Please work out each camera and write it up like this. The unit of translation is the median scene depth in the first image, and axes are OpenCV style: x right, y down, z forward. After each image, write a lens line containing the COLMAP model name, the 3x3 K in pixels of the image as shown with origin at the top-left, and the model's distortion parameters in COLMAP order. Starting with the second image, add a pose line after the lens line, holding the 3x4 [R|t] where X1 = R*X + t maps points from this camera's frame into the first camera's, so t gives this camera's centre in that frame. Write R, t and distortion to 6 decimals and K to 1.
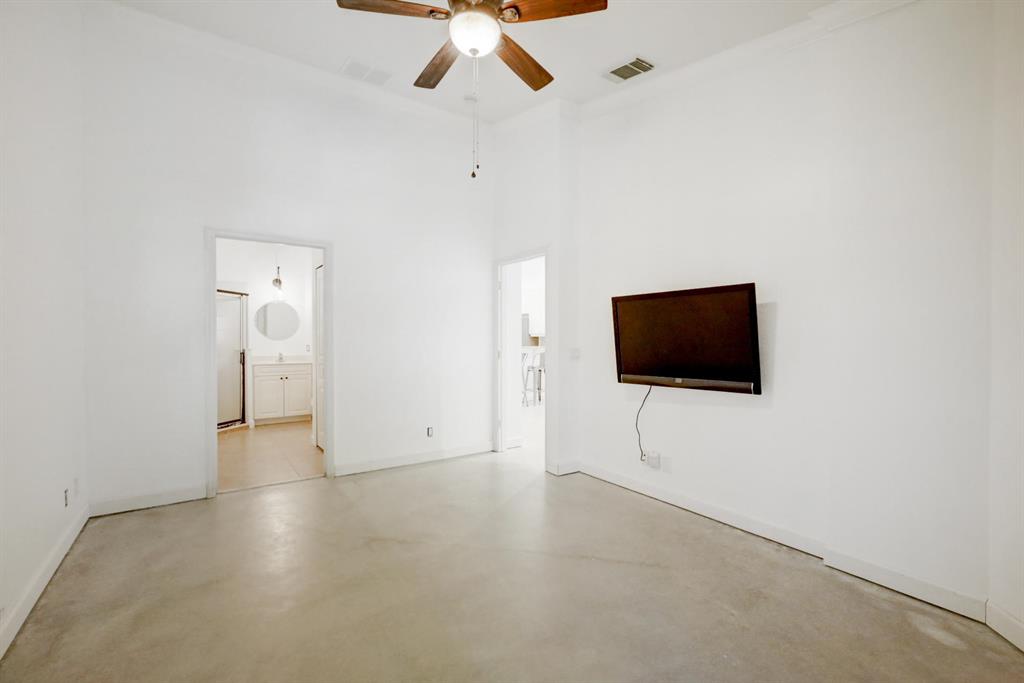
lens RADIAL K [[474.5, 0, 510.0], [0, 474.5, 338.5], [0, 0, 1]] dist [0.019720, 0.000452]
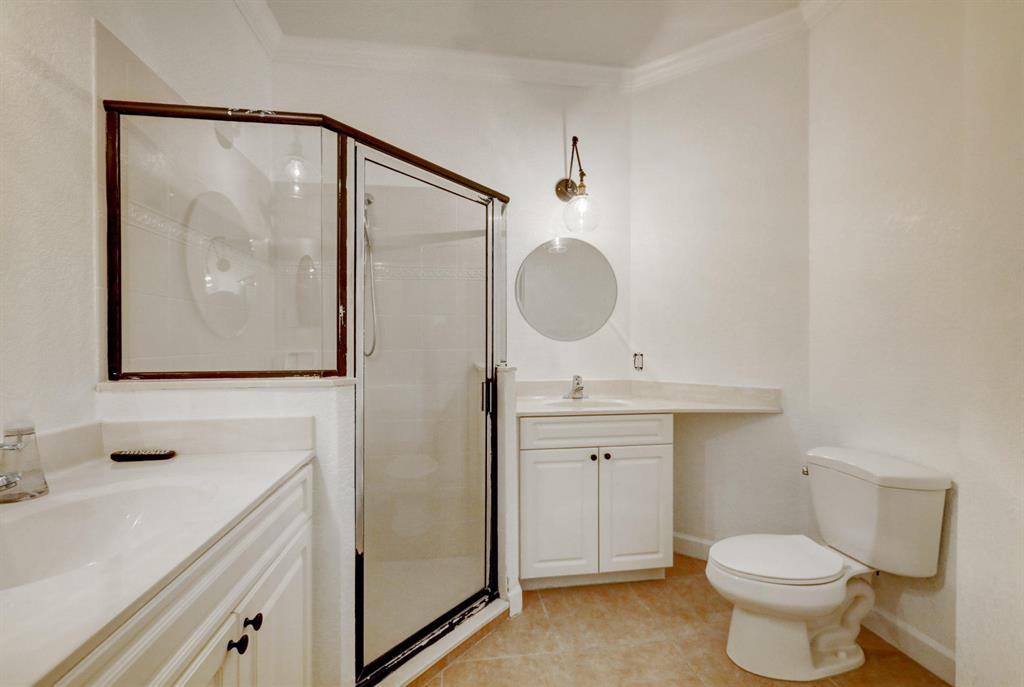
lens RADIAL K [[474.5, 0, 510.0], [0, 474.5, 340.5], [0, 0, 1]] dist [0.019720, 0.000452]
pose [[0.900671, 0.001182, -0.434499, -0.395398], [-0.001525, 0.999999, -0.000441, 0.004162], [0.434498, 0.001060, 0.900672, 0.692582]]
